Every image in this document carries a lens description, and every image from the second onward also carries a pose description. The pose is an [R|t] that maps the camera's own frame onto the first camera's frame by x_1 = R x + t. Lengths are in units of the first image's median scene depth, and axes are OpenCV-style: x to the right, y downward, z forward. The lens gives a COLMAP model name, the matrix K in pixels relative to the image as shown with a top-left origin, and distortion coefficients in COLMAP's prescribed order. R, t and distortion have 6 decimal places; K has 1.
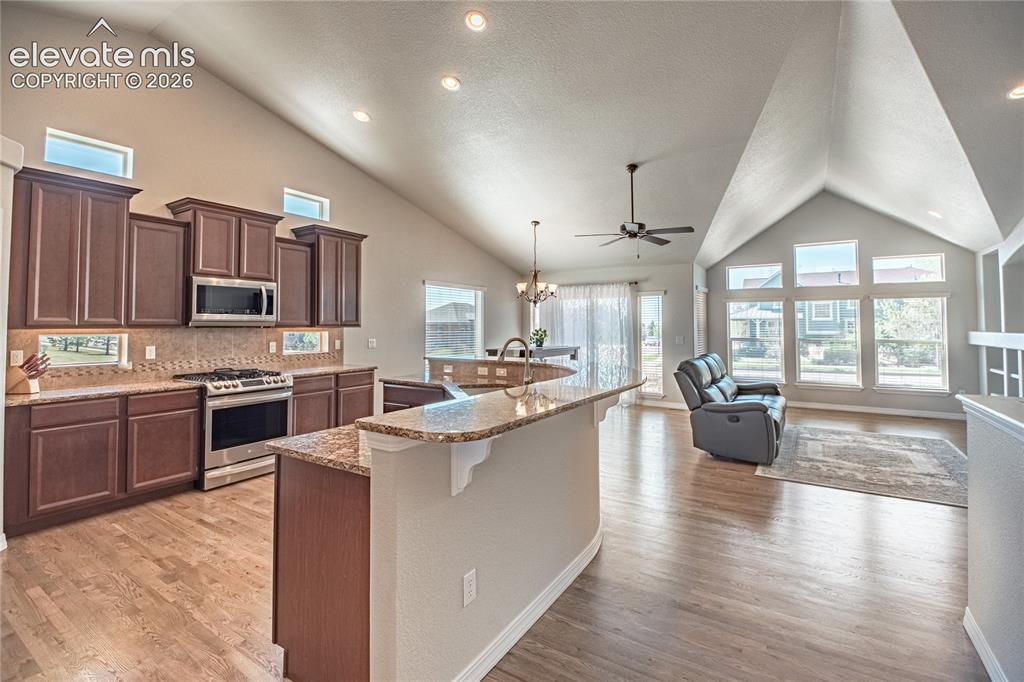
lens RADIAL K [[460.4, 0, 512.3], [0, 460.4, 319.6], [0, 0, 1]] dist [-0.001519, -0.000870]
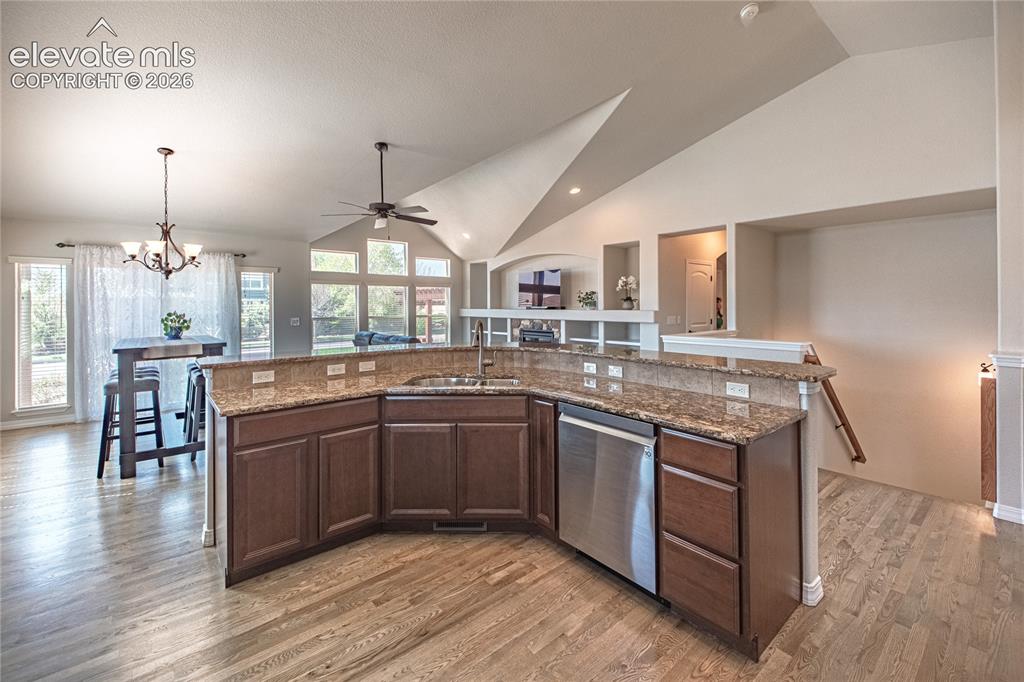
lens RADIAL K [[425.9, 0, 528.1], [0, 425.9, 303.5], [0, 0, 1]] dist [-0.000151, -0.000009]
pose [[0.279330, 0.000979, 0.960195, -0.368900], [-0.001721, 0.999998, -0.000519, 0.007167], [-0.960194, -0.001508, 0.279331, 0.300689]]
